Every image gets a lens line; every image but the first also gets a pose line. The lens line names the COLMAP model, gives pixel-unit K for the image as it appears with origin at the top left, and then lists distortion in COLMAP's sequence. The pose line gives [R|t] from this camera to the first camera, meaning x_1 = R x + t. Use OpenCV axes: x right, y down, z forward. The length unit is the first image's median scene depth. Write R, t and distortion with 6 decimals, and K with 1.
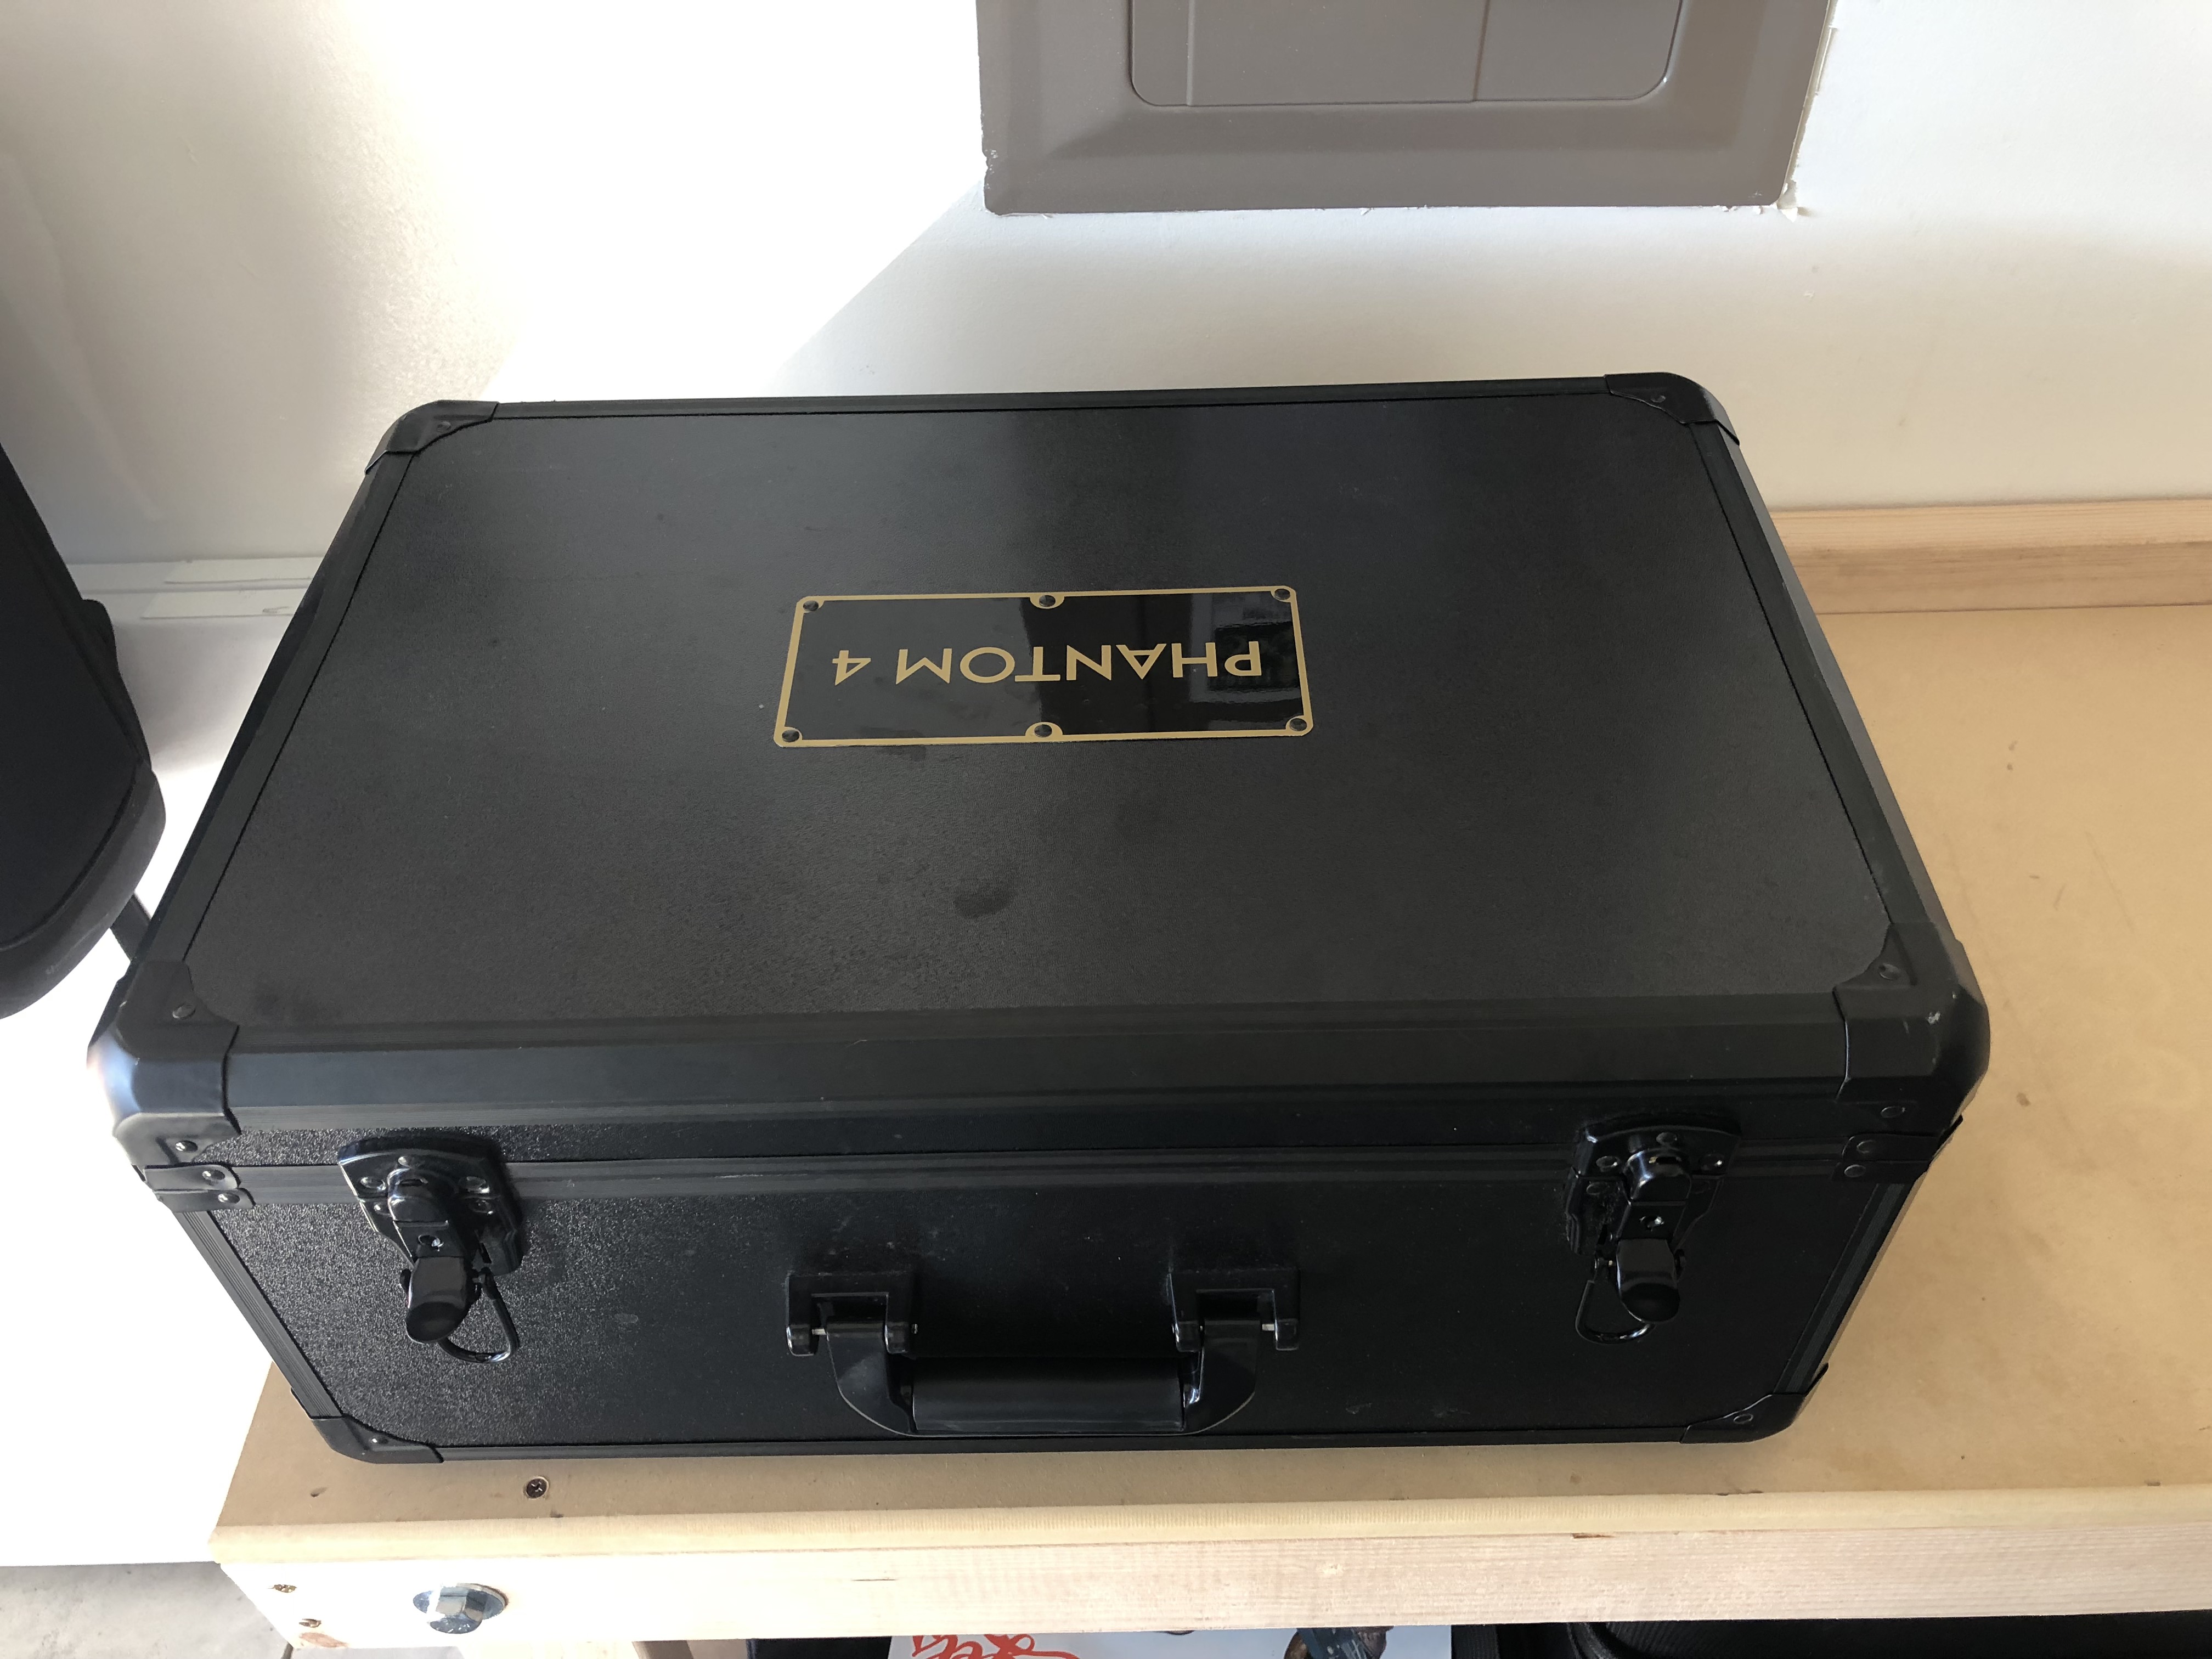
lens RADIAL K [[1819.3, 0, 1106.0], [0, 1819.3, 829.5], [0, 0, 1]] dist [0.003911, 0.021776]
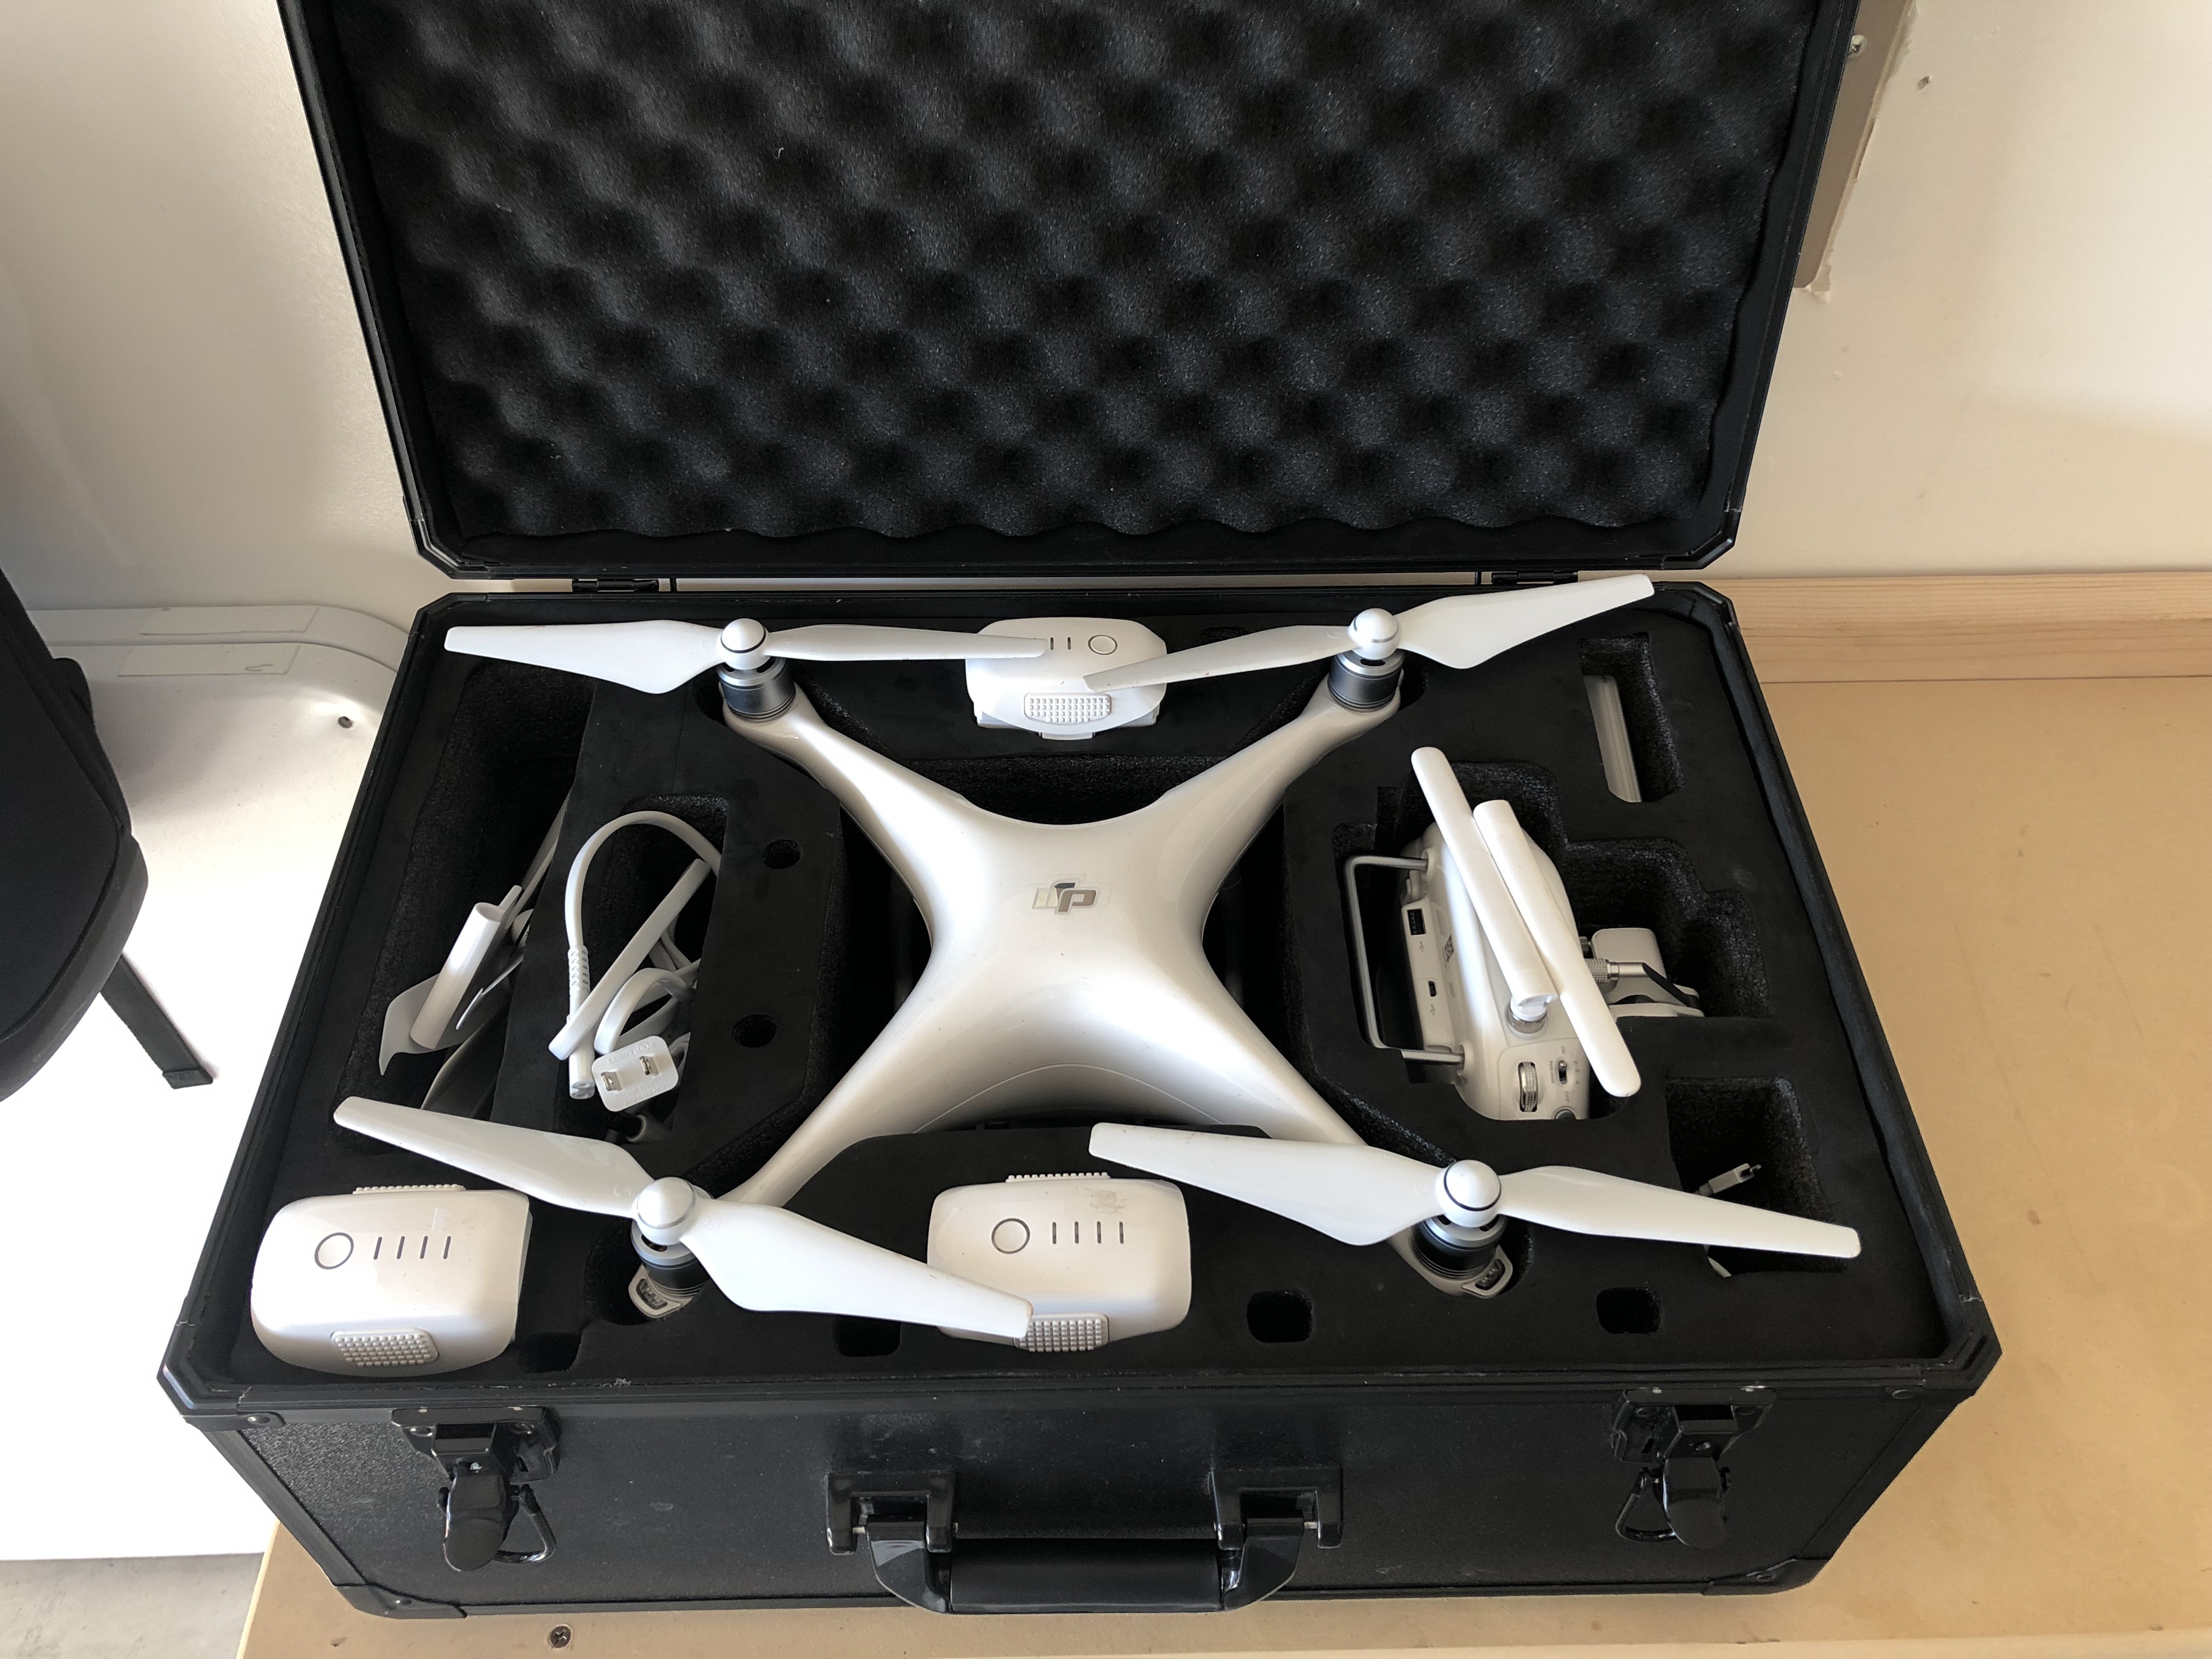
lens RADIAL K [[1809.9, 0, 1106.0], [0, 1809.9, 829.5], [0, 0, 1]] dist [0.024624, 0.000345]
pose [[0.999594, 0.006687, 0.027708, -0.047558], [-0.008431, 0.997959, 0.063295, -0.152640], [-0.027228, -0.063503, 0.997610, 0.026585]]
